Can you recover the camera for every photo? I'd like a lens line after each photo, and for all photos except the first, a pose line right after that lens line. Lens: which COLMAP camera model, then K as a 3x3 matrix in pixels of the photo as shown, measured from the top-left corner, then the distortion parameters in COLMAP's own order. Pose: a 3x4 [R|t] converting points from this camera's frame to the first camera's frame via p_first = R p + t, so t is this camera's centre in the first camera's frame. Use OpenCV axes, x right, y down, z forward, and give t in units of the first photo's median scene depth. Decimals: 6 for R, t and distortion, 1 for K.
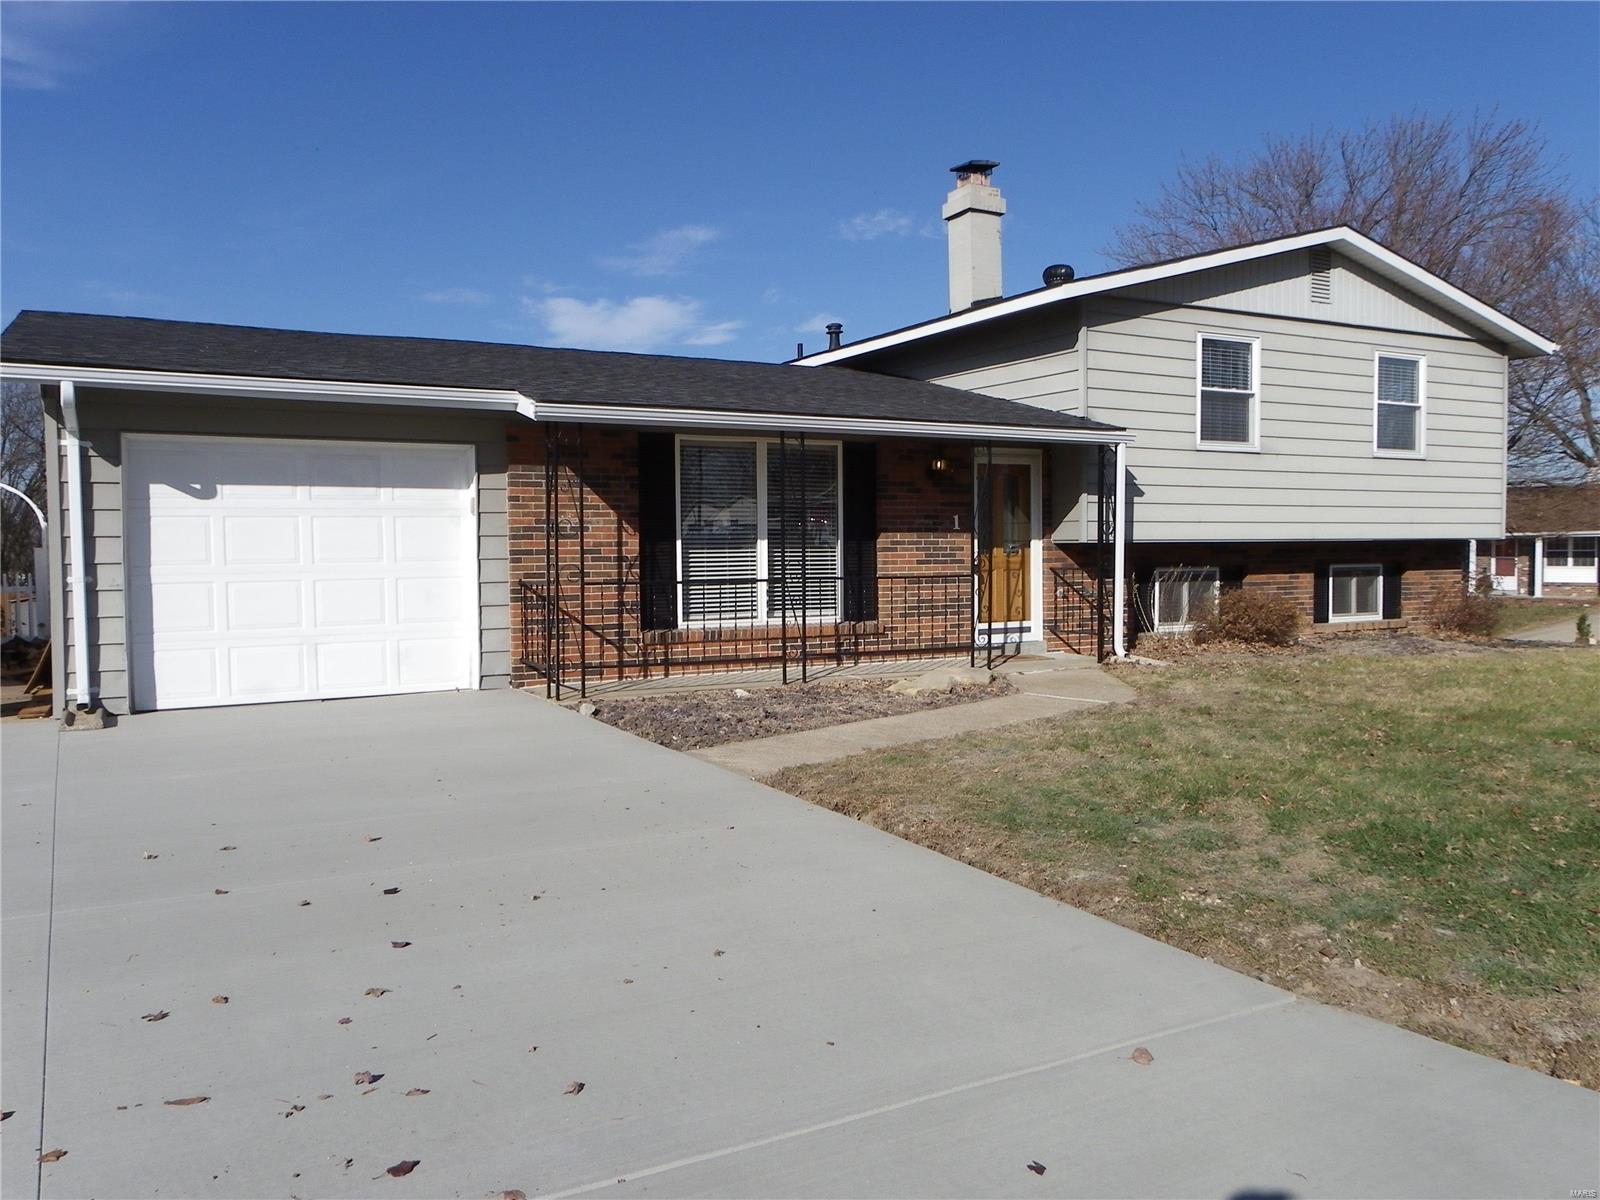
lens RADIAL K [[1244.7, 0, 800.0], [0, 1244.7, 600.0], [0, 0, 1]] dist [-0.000774, 0.007516]
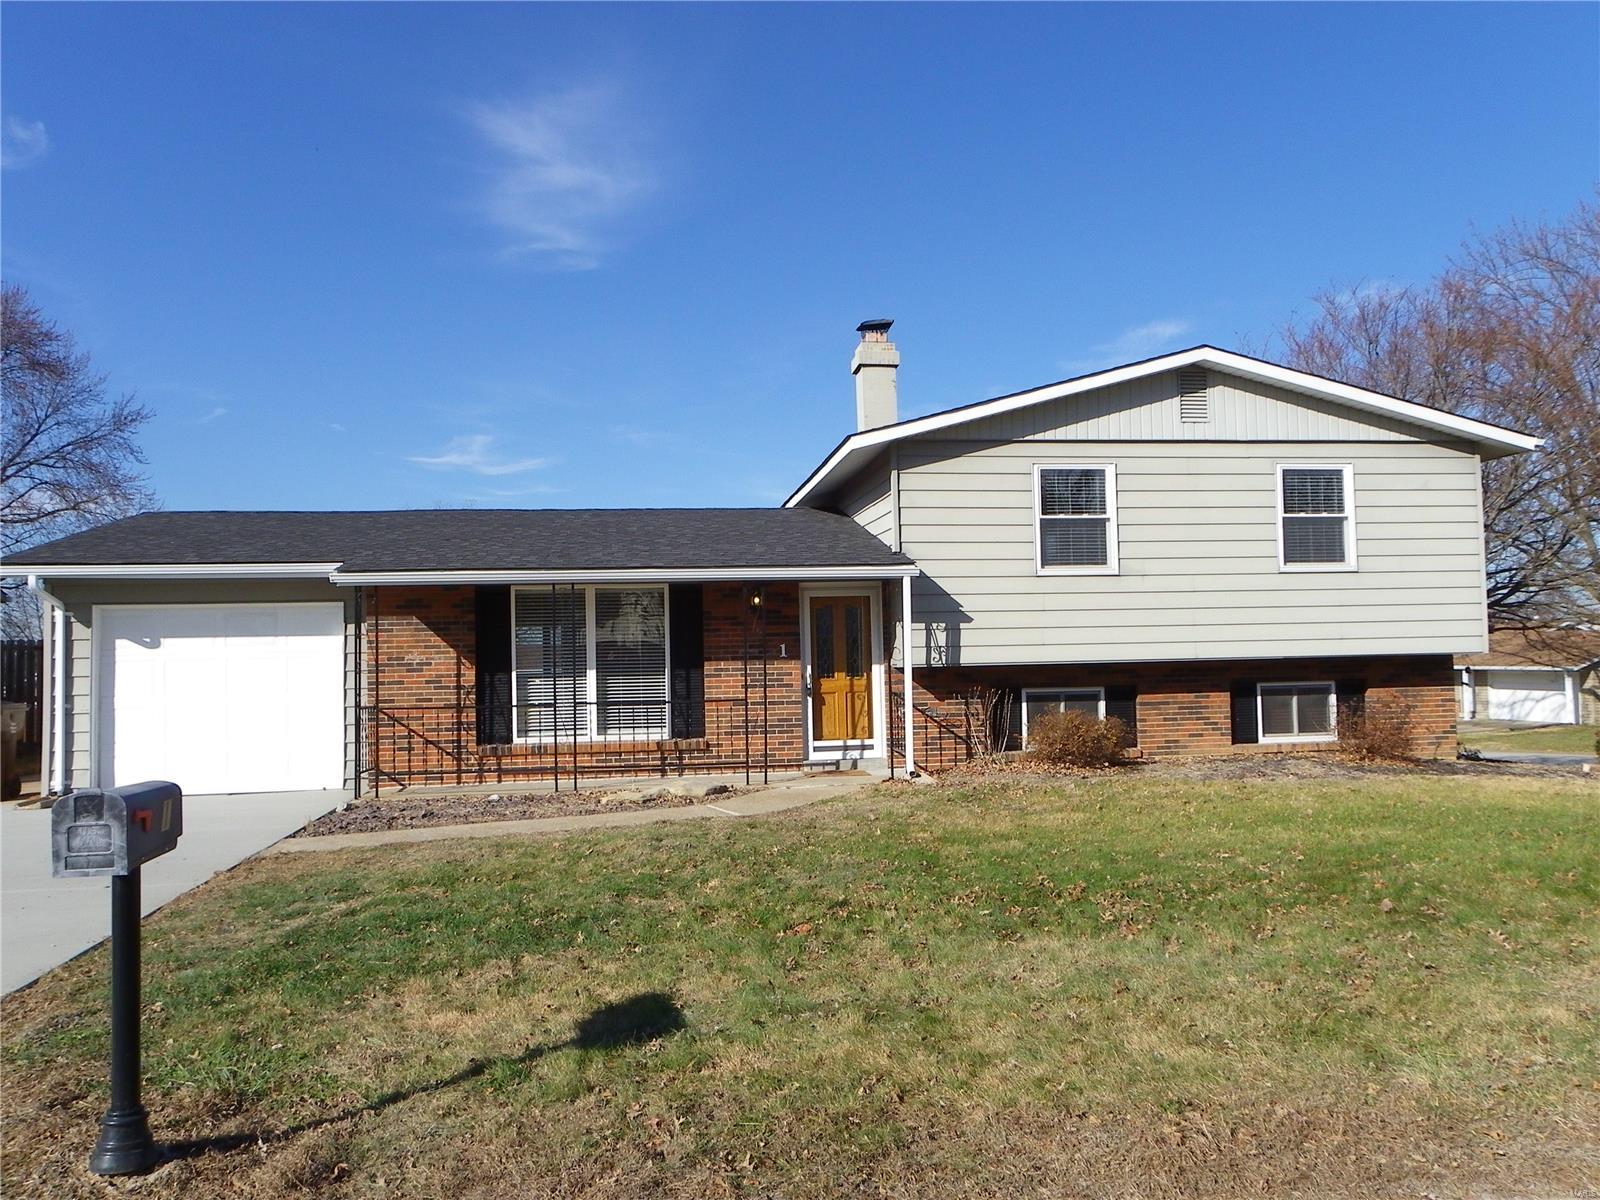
lens RADIAL K [[1244.7, 0, 800.0], [0, 1244.7, 600.0], [0, 0, 1]] dist [-0.000774, 0.007516]
pose [[0.932115, -0.028227, -0.361060, 0.562658], [-0.001407, 0.996668, -0.081551, -0.016837], [0.362159, 0.076523, 0.928970, -0.041823]]
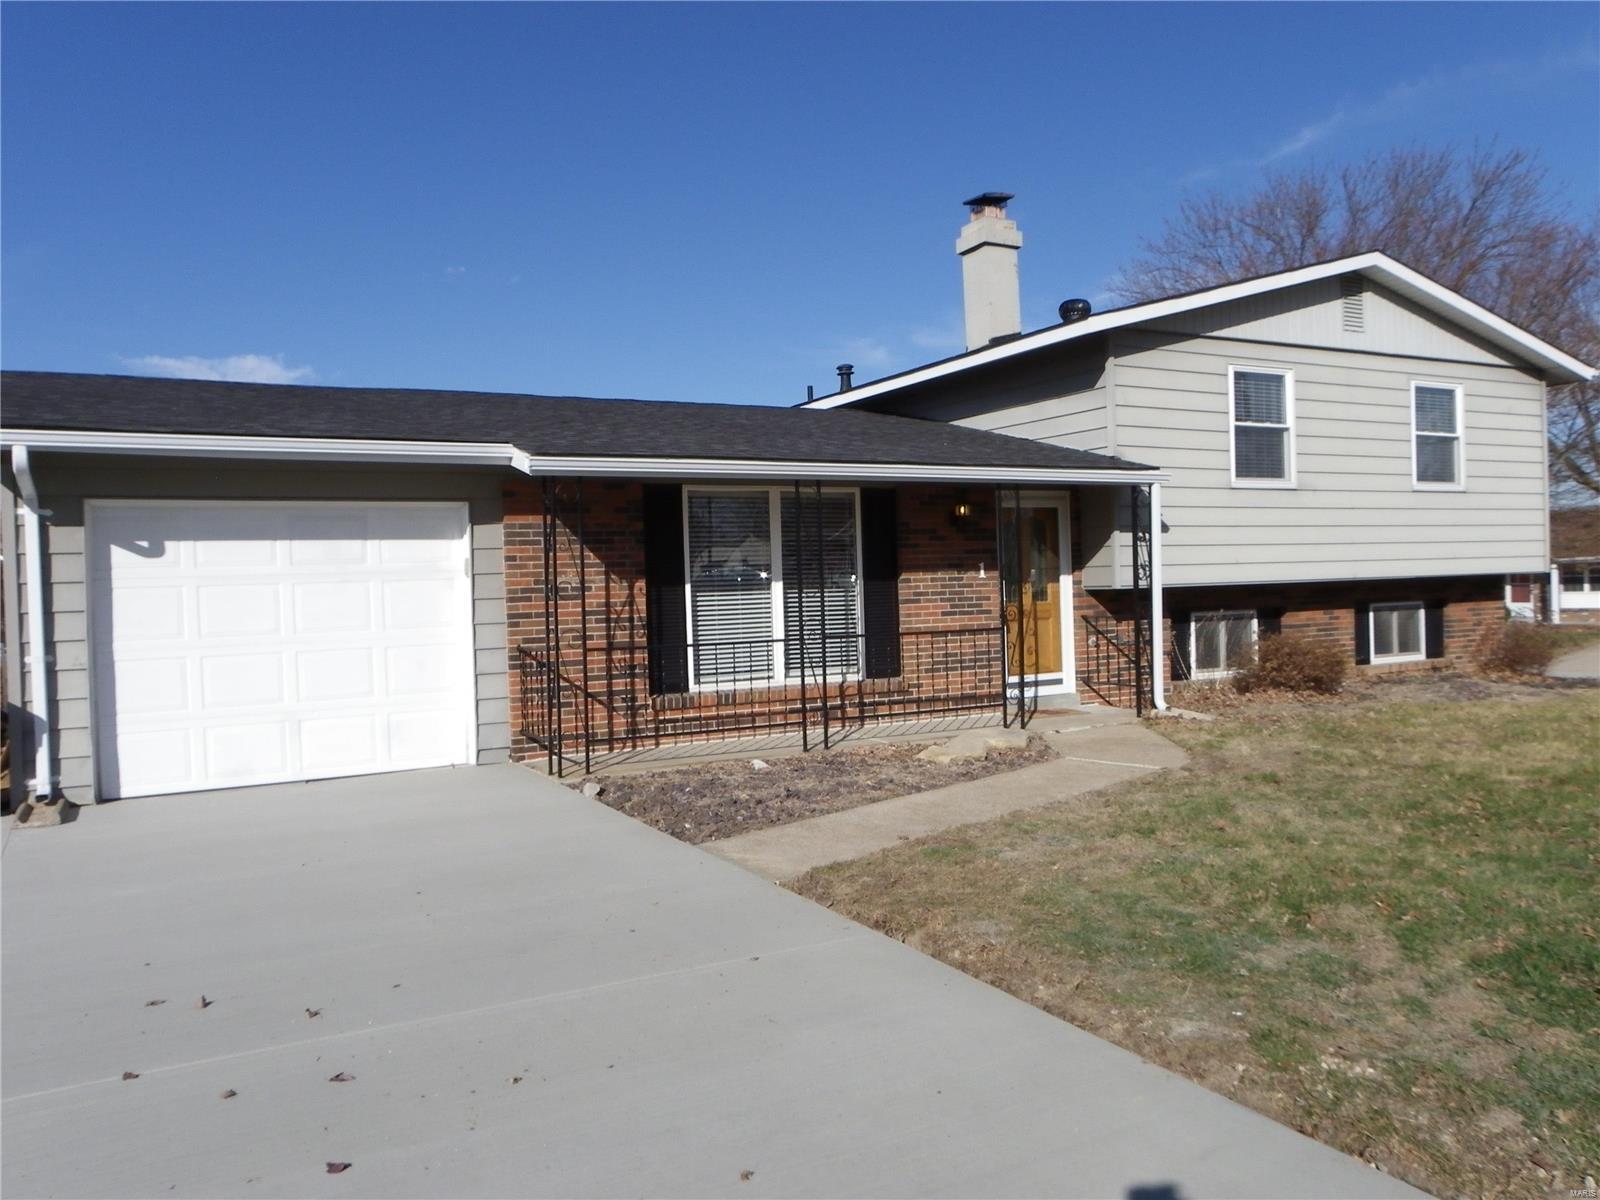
lens RADIAL K [[1221.8, 0, 800.0], [0, 1221.8, 600.0], [0, 0, 1]] dist [-0.005580, 0.000028]
pose [[0.999744, -0.021361, -0.007412, -0.006145], [0.021133, 0.999337, -0.029650, -0.015958], [0.008041, 0.029486, 0.999533, 0.075877]]
